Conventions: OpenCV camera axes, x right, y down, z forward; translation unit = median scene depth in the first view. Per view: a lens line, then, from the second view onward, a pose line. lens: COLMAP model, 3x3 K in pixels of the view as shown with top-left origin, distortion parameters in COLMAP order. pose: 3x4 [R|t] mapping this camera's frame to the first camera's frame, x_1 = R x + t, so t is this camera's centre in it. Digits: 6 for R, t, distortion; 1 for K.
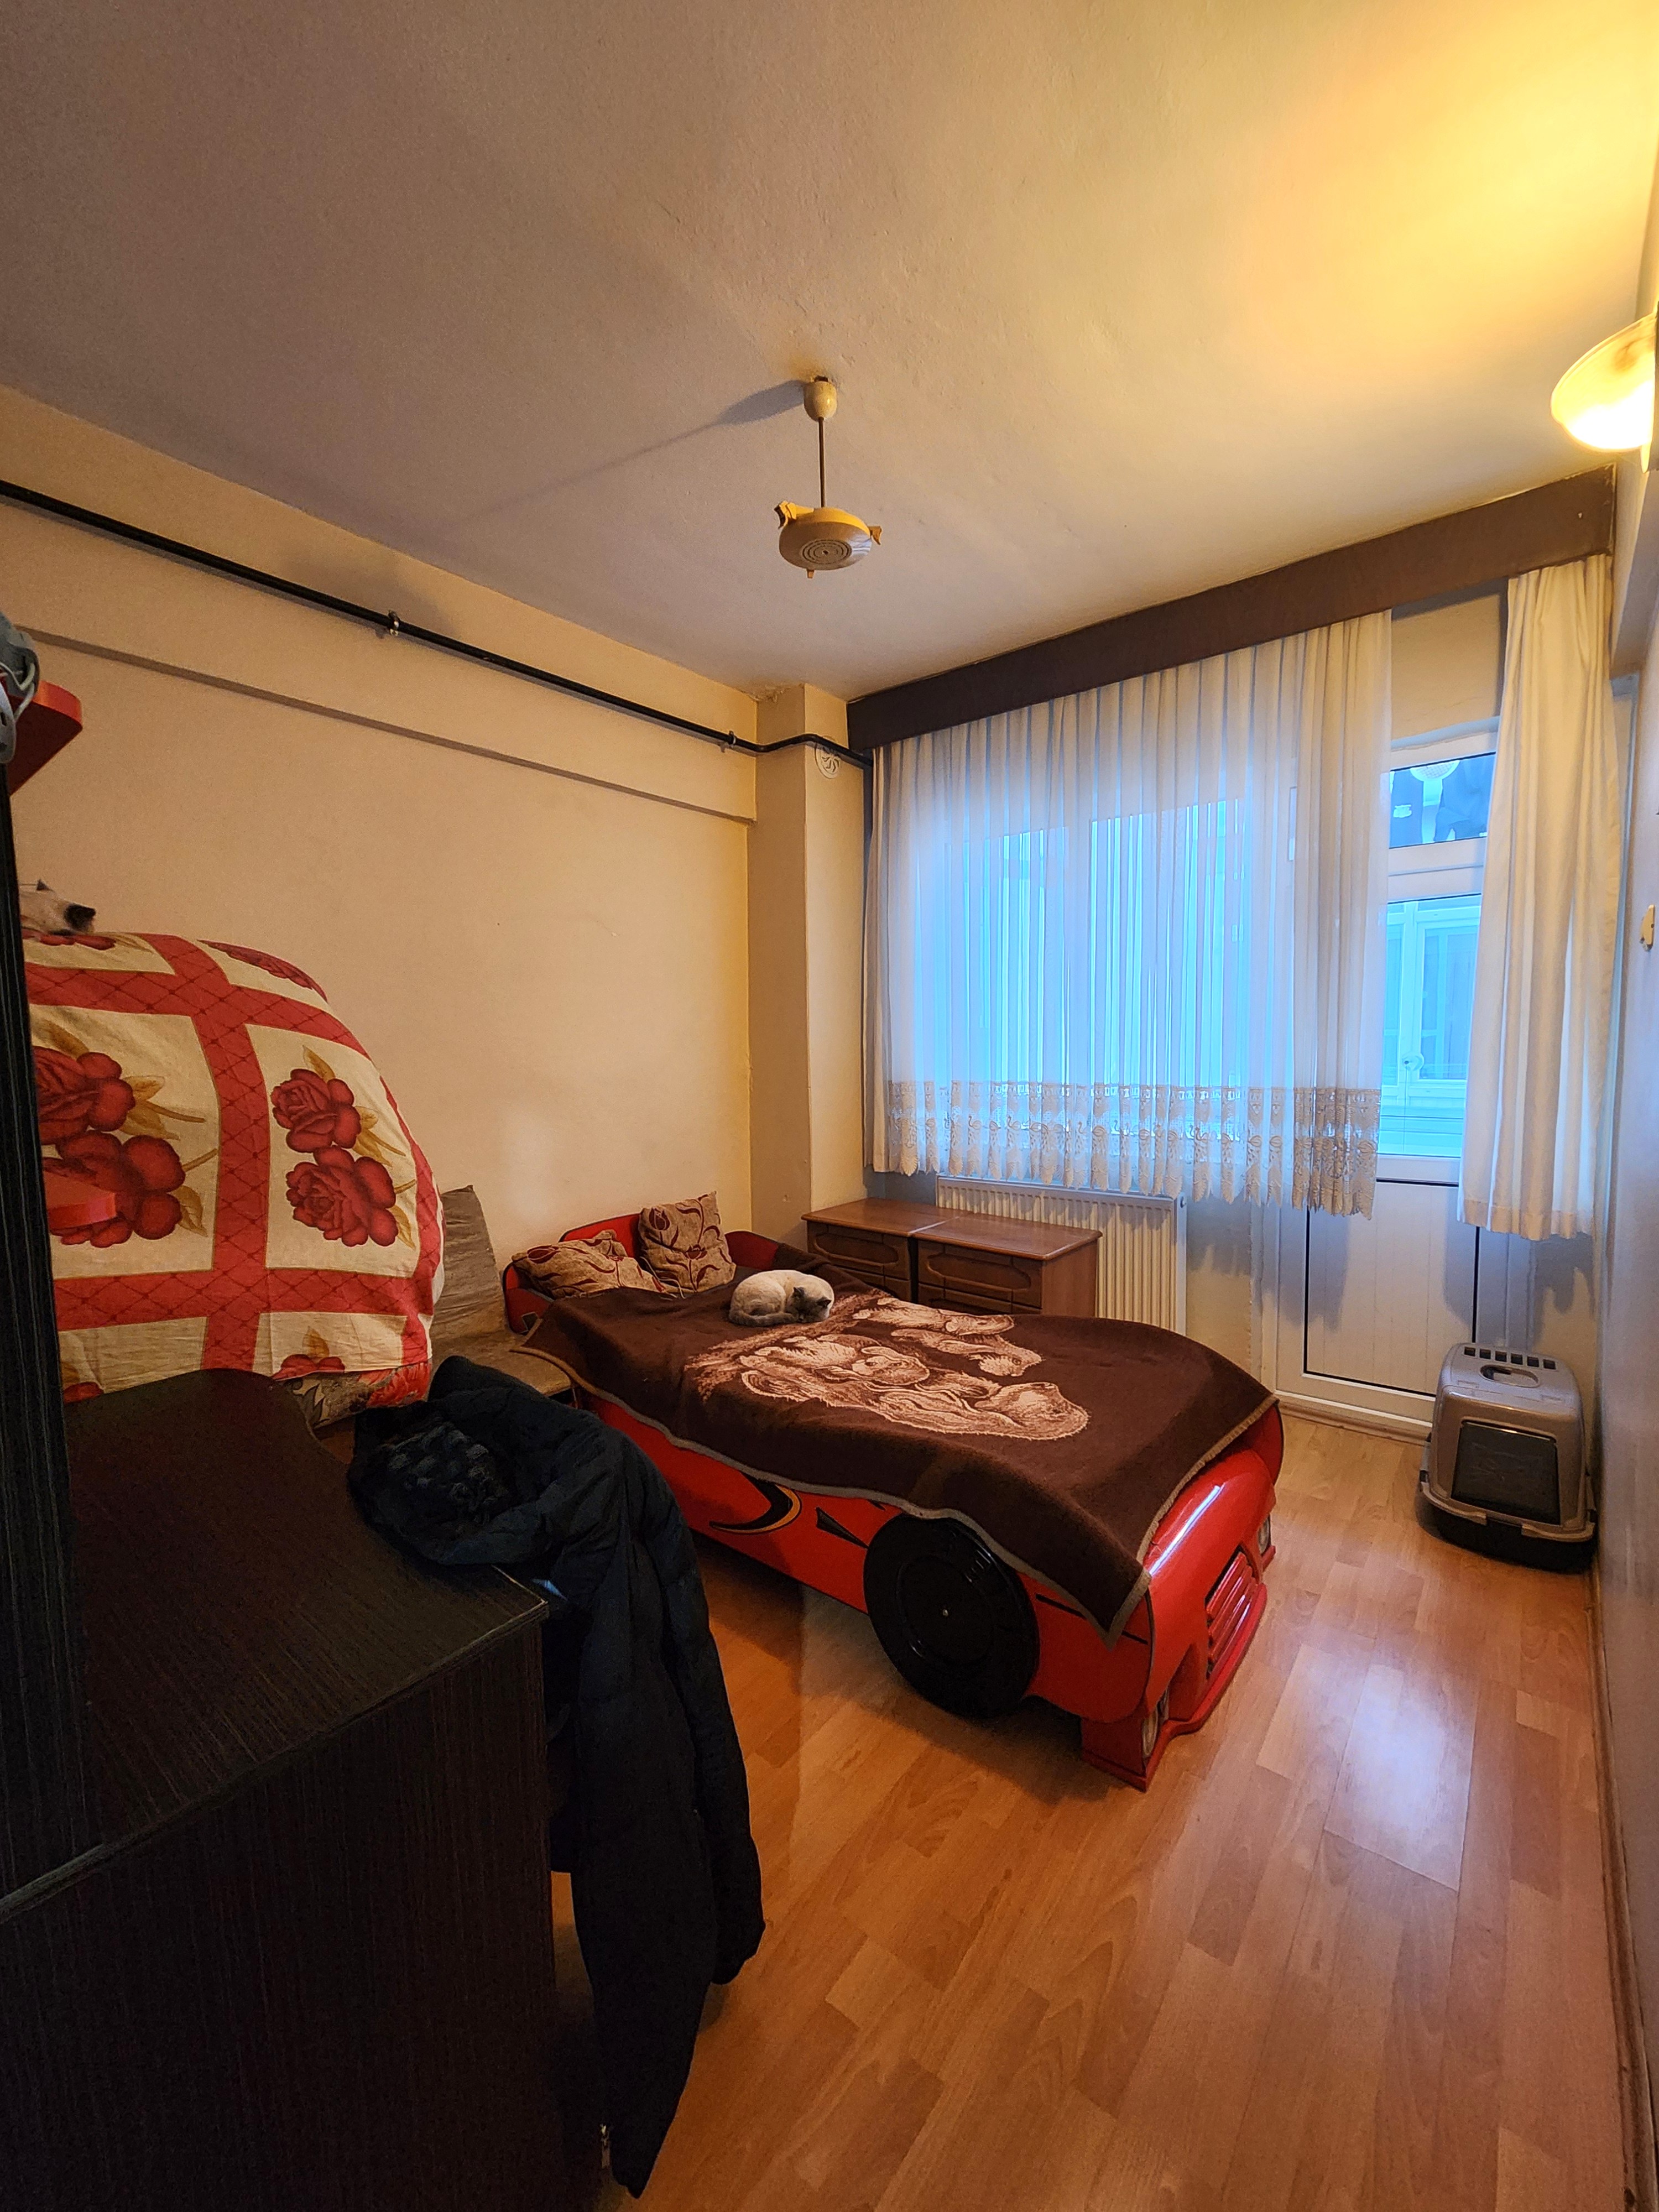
lens RADIAL K [[880.5, 0, 834.4], [0, 880.5, 1103.7], [0, 0, 1]] dist [0.001834, 0.000083]
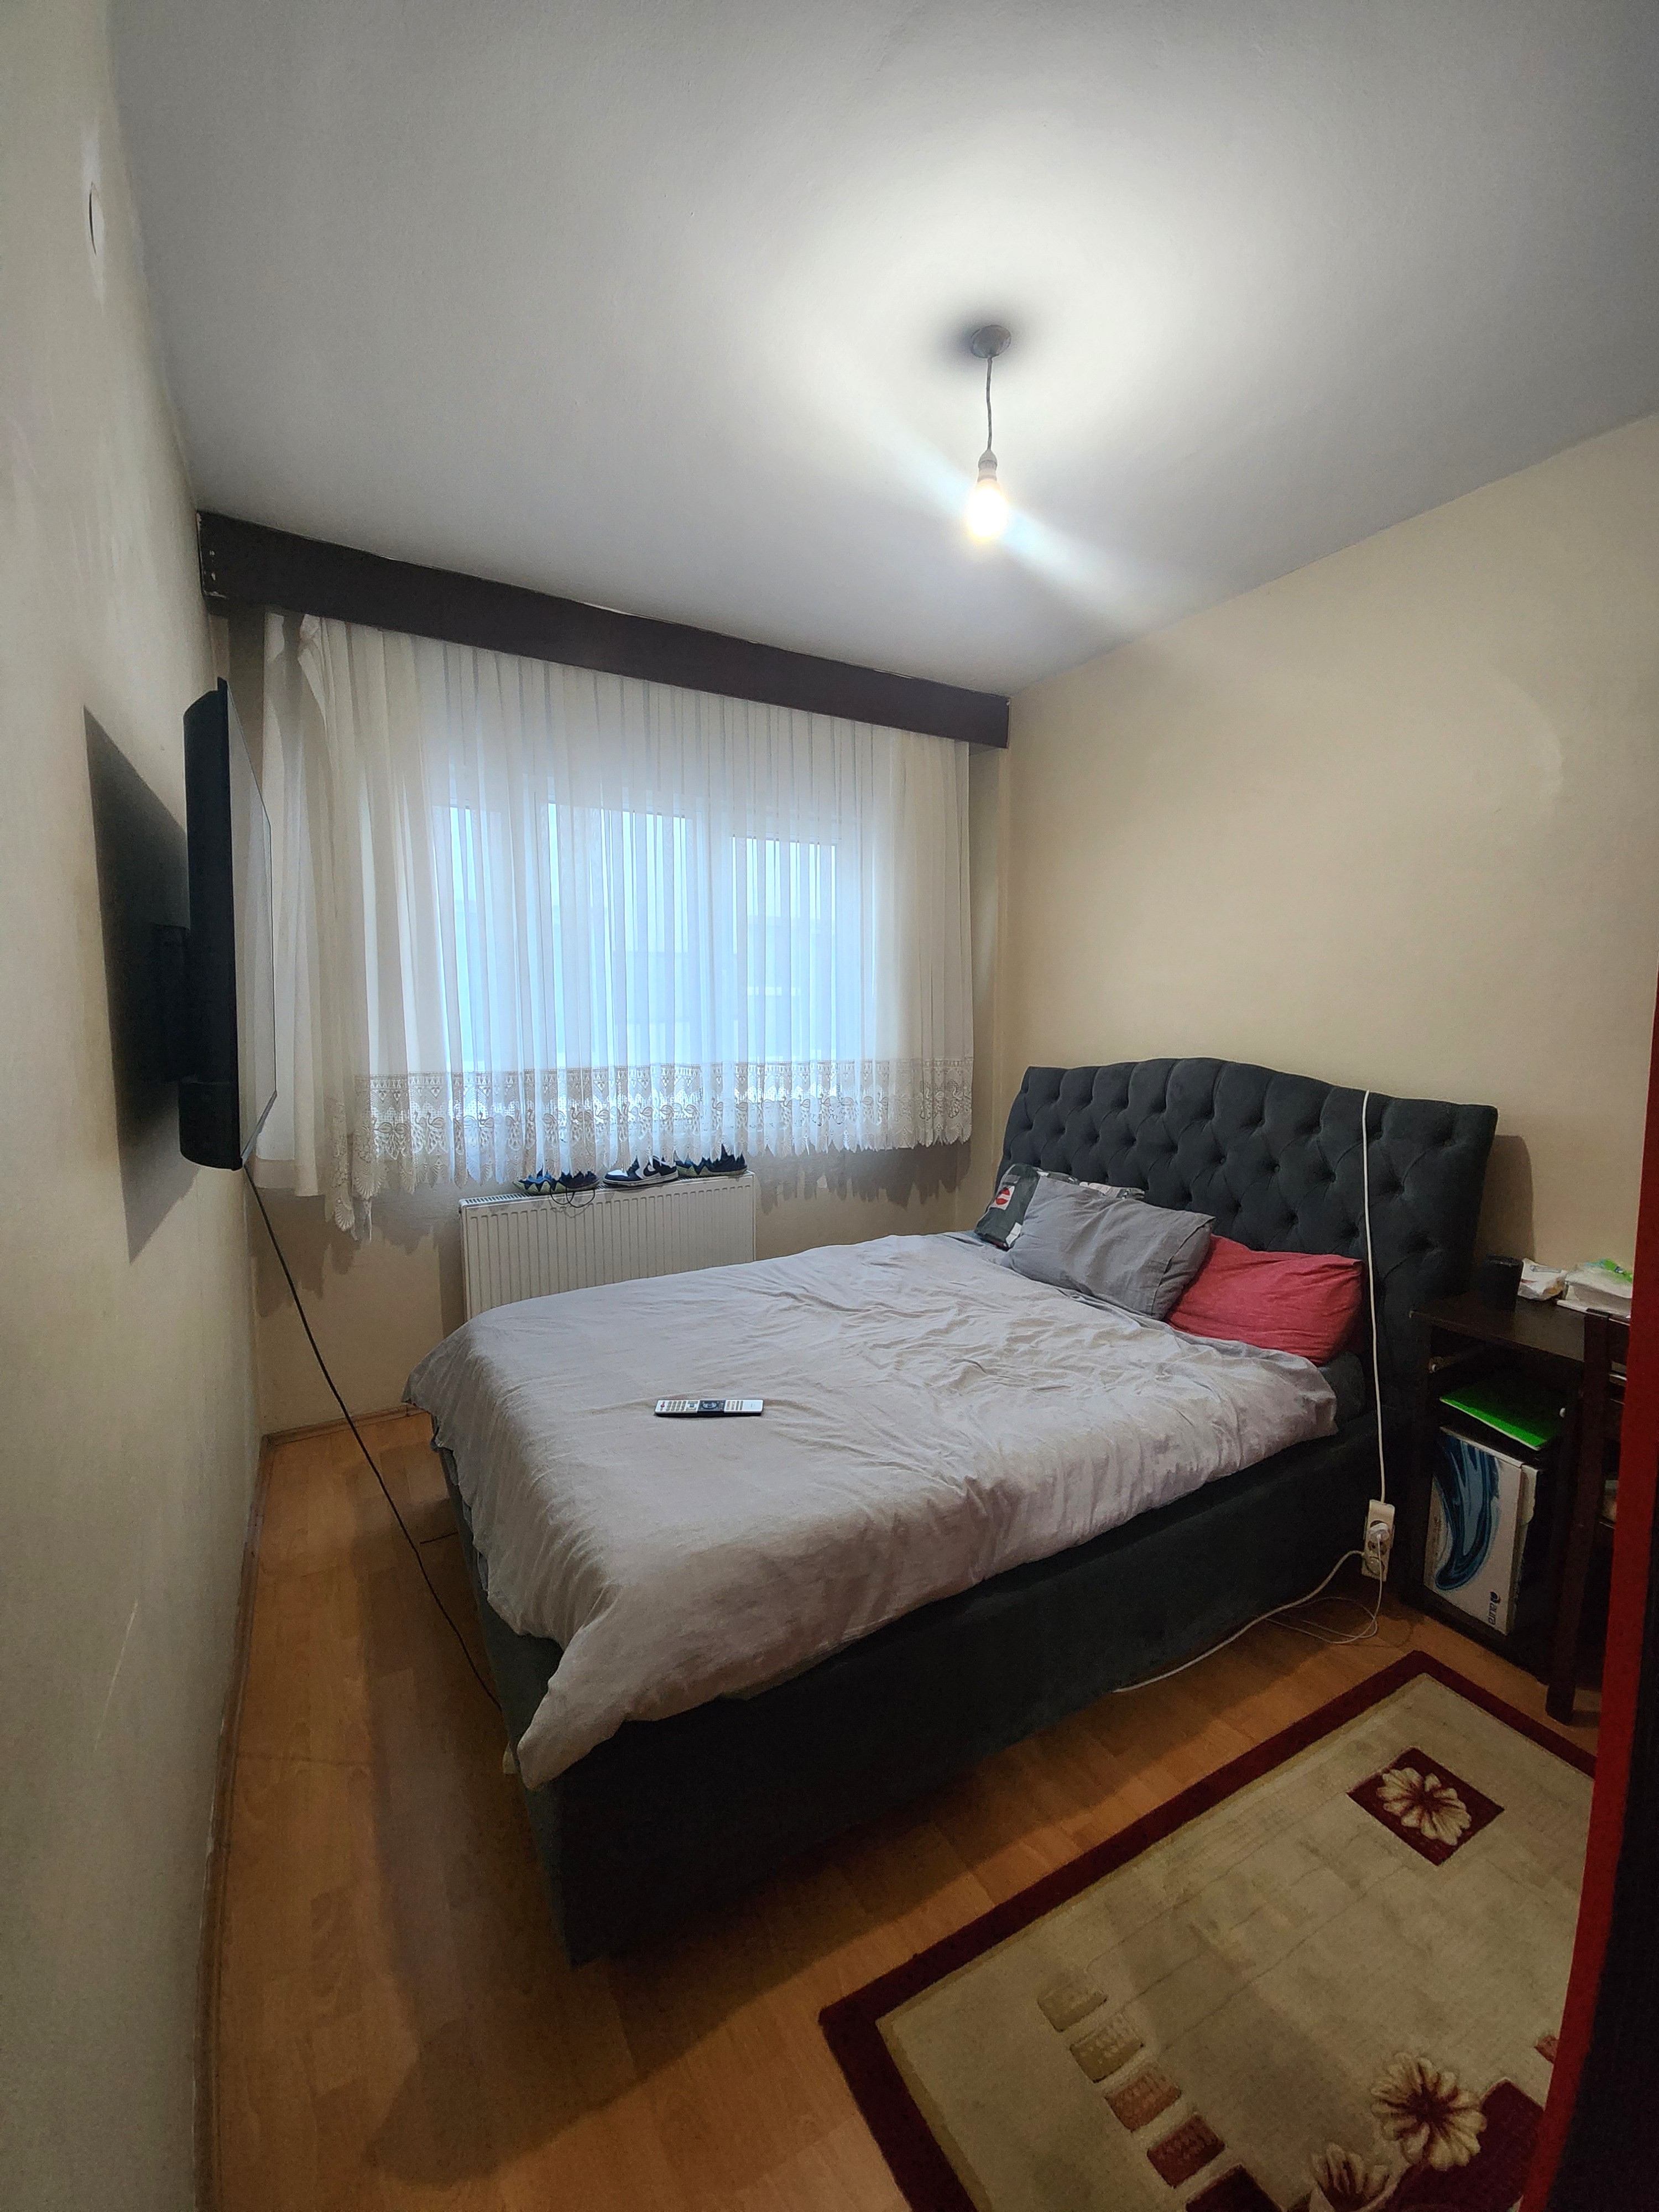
lens RADIAL K [[880.5, 0, 834.4], [0, 880.5, 1103.7], [0, 0, 1]] dist [0.001834, 0.000083]
pose [[0.367759, -0.079184, 0.926544, -0.488675], [0.068559, 0.995965, 0.057905, -0.018148], [-0.927390, 0.042228, 0.371704, 0.342613]]
